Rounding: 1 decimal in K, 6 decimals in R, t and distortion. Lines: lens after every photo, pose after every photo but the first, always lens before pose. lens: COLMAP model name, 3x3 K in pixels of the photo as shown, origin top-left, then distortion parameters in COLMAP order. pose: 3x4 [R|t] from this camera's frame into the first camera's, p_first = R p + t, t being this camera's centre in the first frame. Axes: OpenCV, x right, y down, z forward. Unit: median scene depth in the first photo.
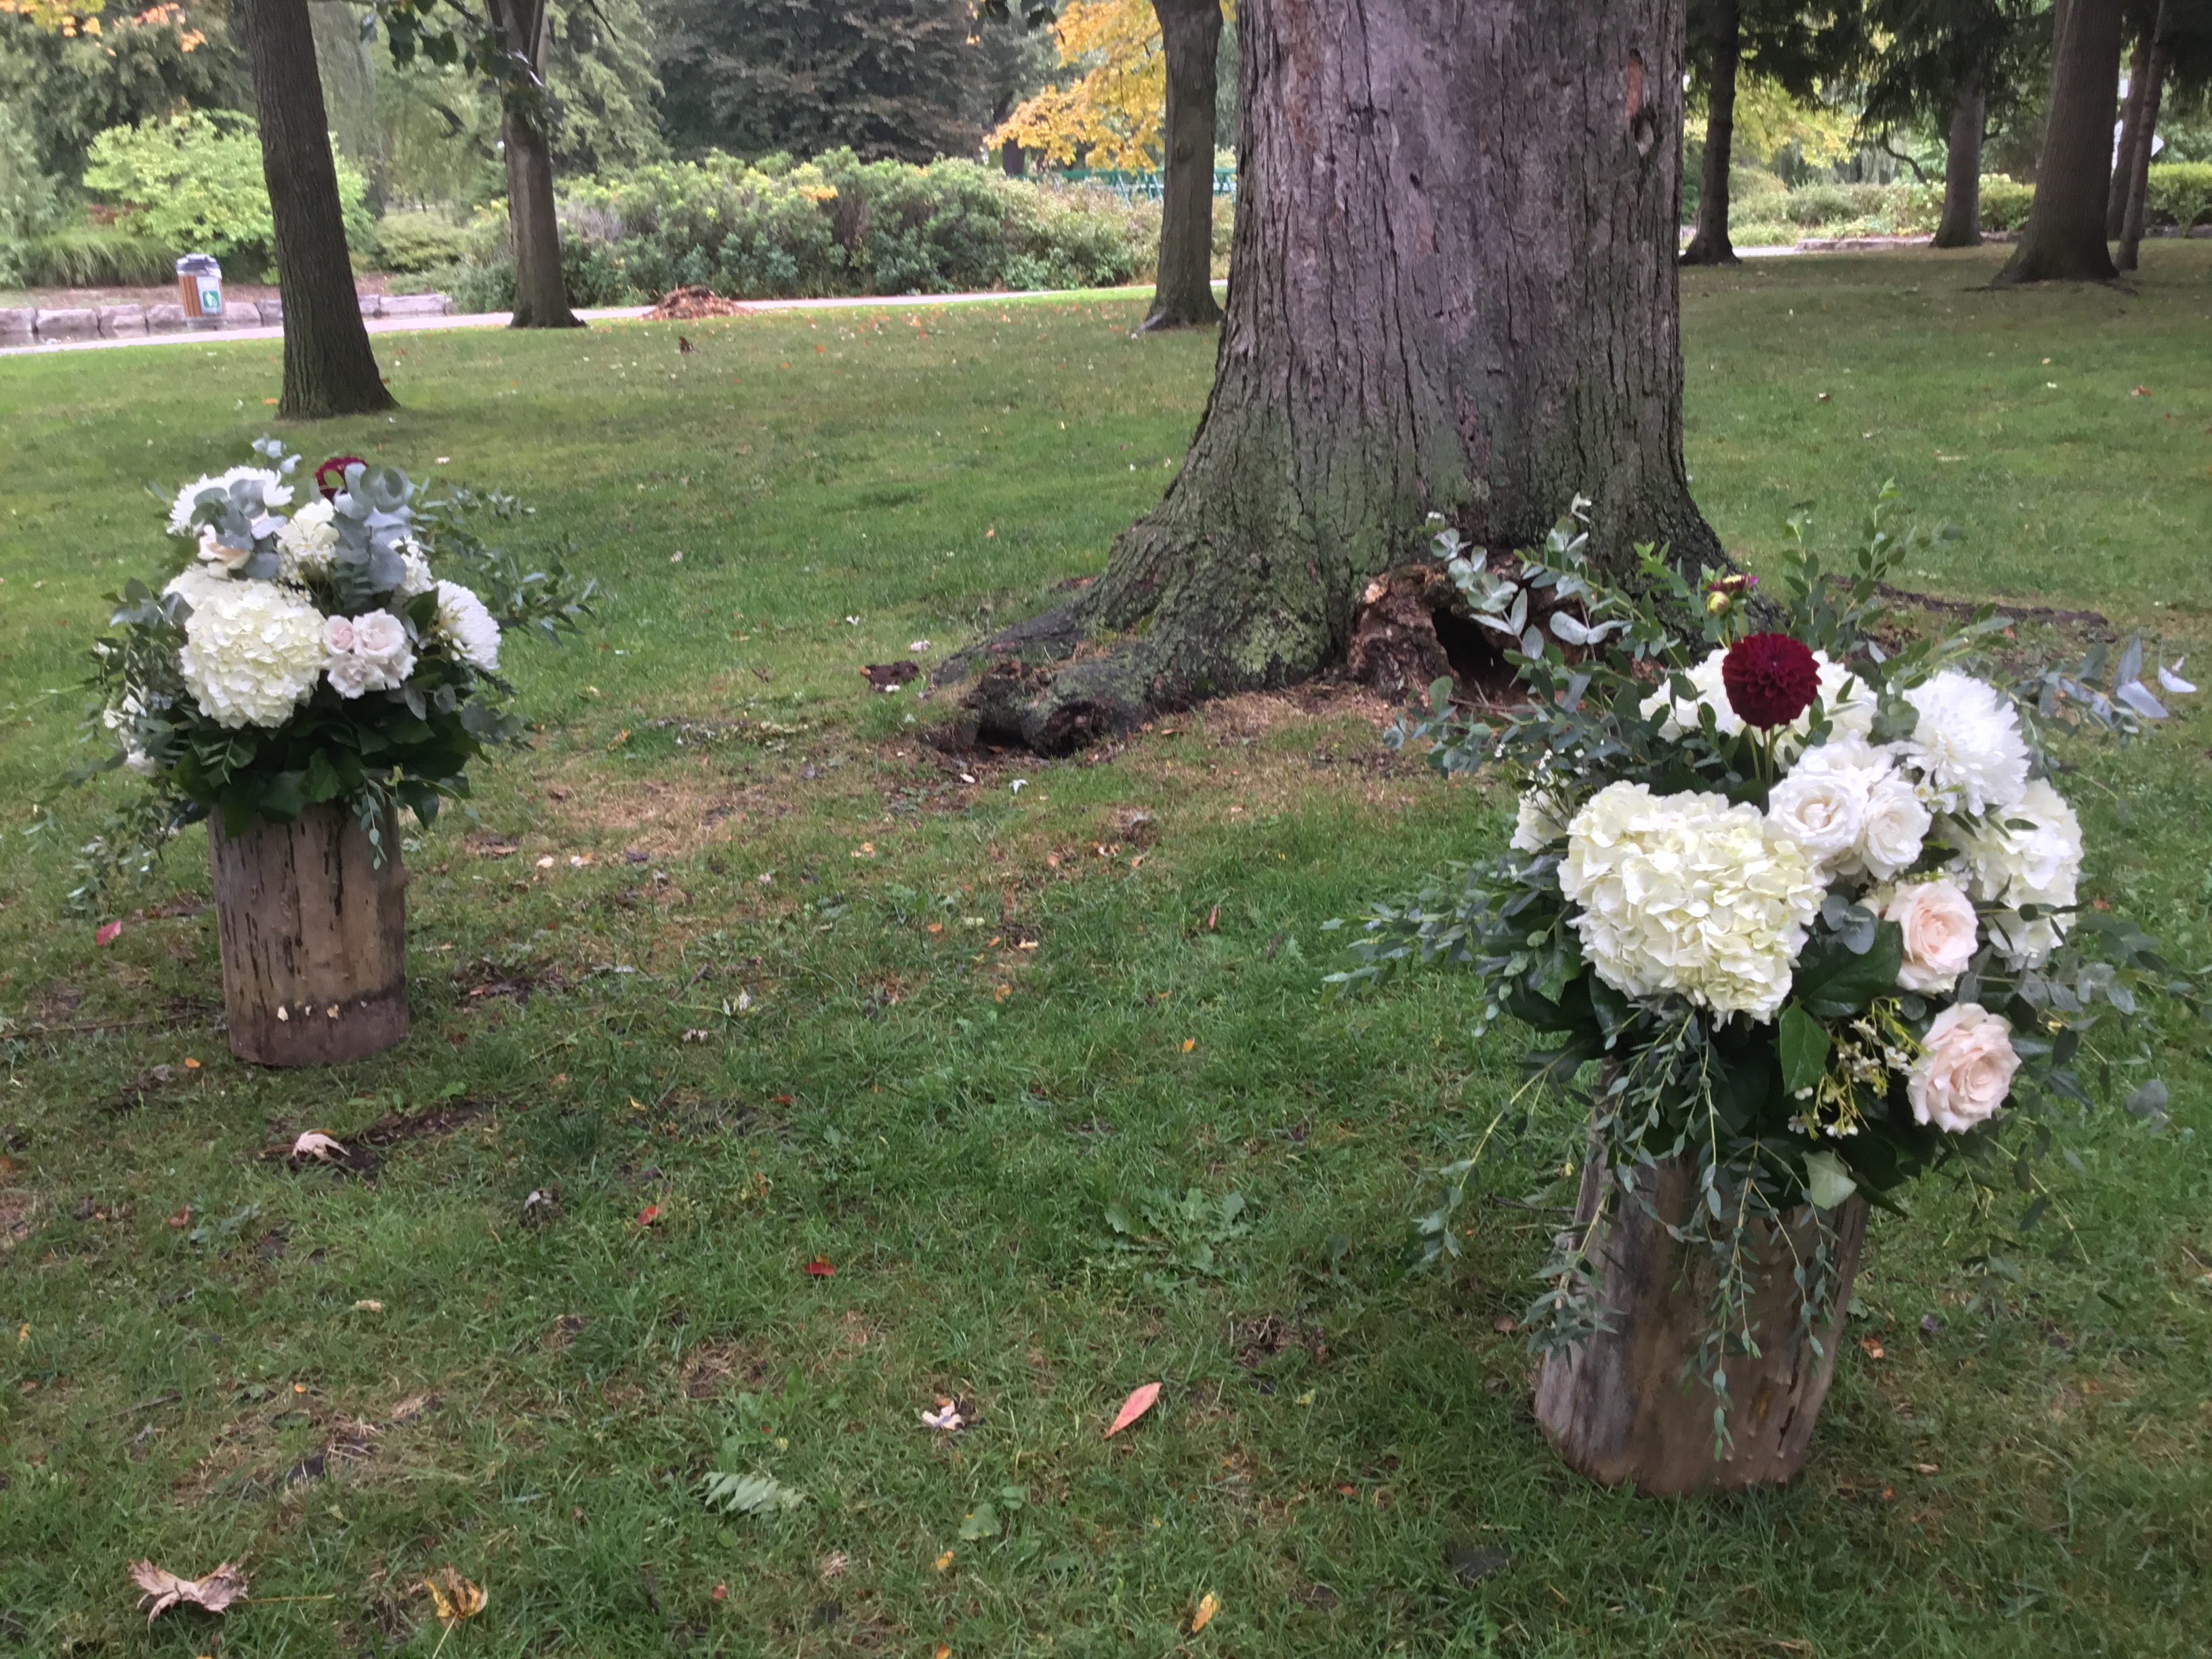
lens RADIAL K [[2046.1, 0, 1096.8], [0, 2046.1, 835.8], [0, 0, 1]] dist [0.021389, 0.000000]
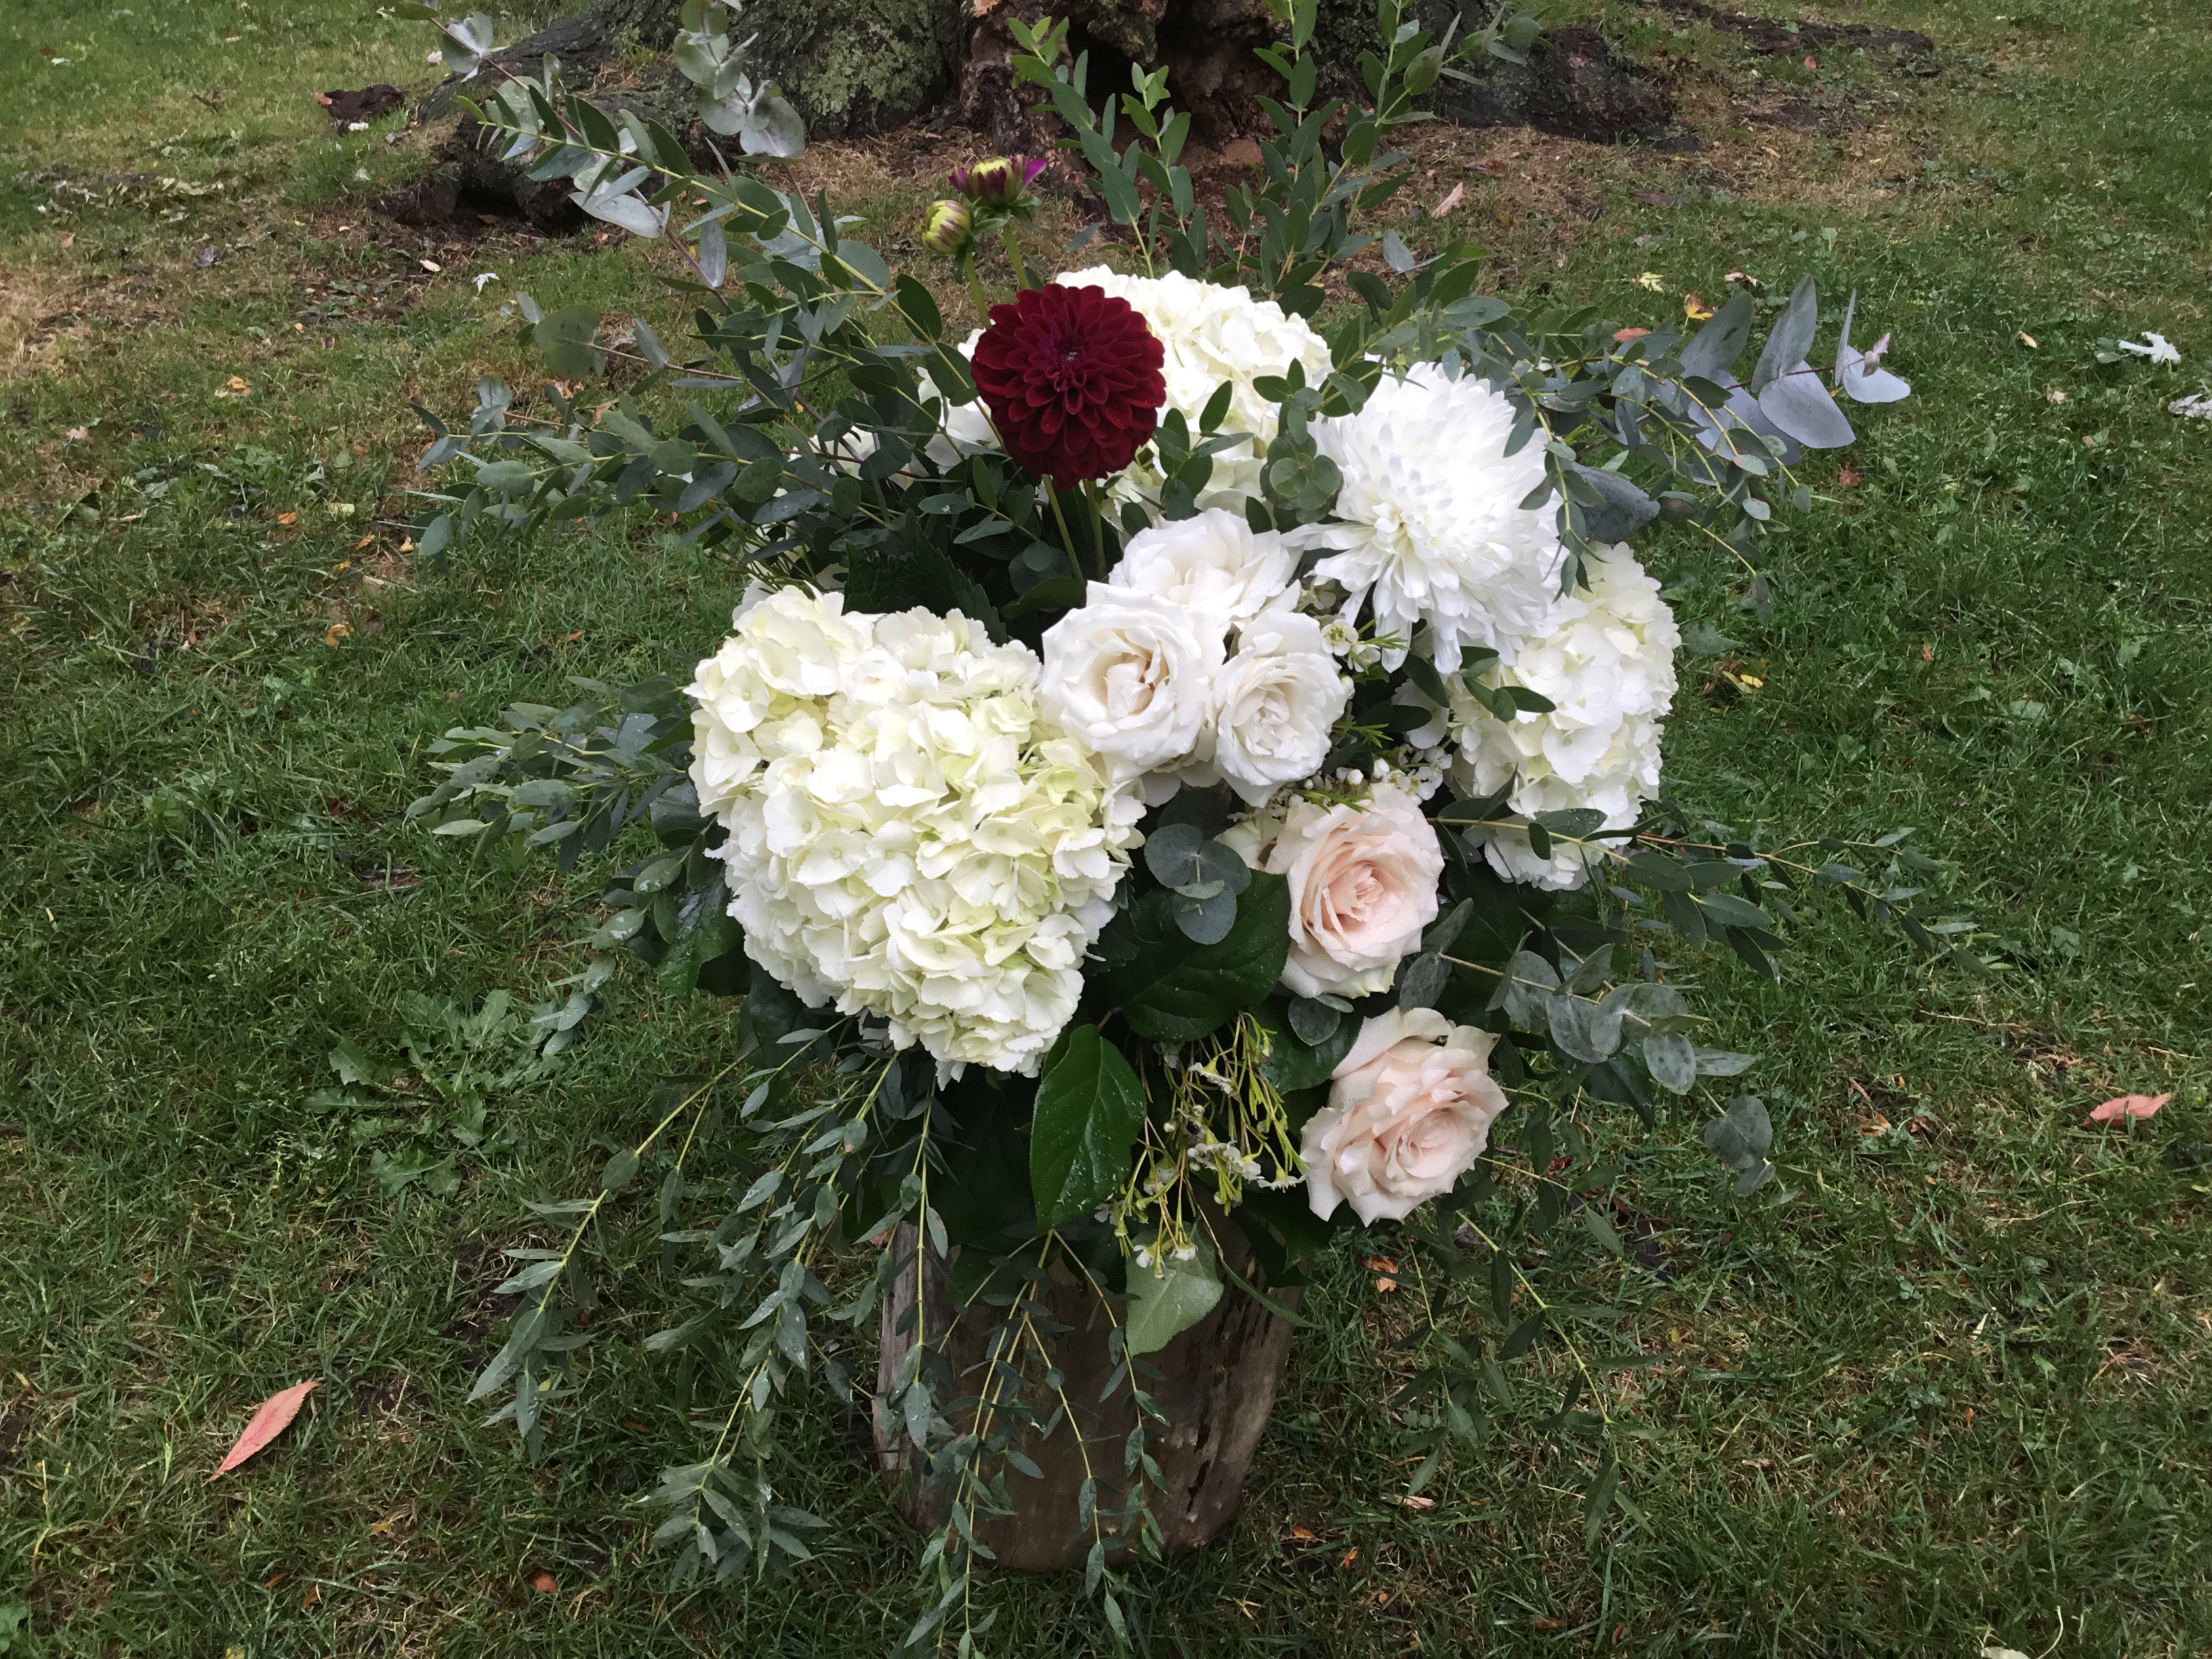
lens RADIAL K [[2046.1, 0, 1118.3], [0, 2046.1, 828.0], [0, 0, 1]] dist [0.021389, 0.000000]
pose [[0.996767, -0.020872, 0.077589, 0.296402], [-0.002475, 0.957235, 0.289301, -0.117359], [-0.080310, -0.288558, 0.954088, 0.490290]]
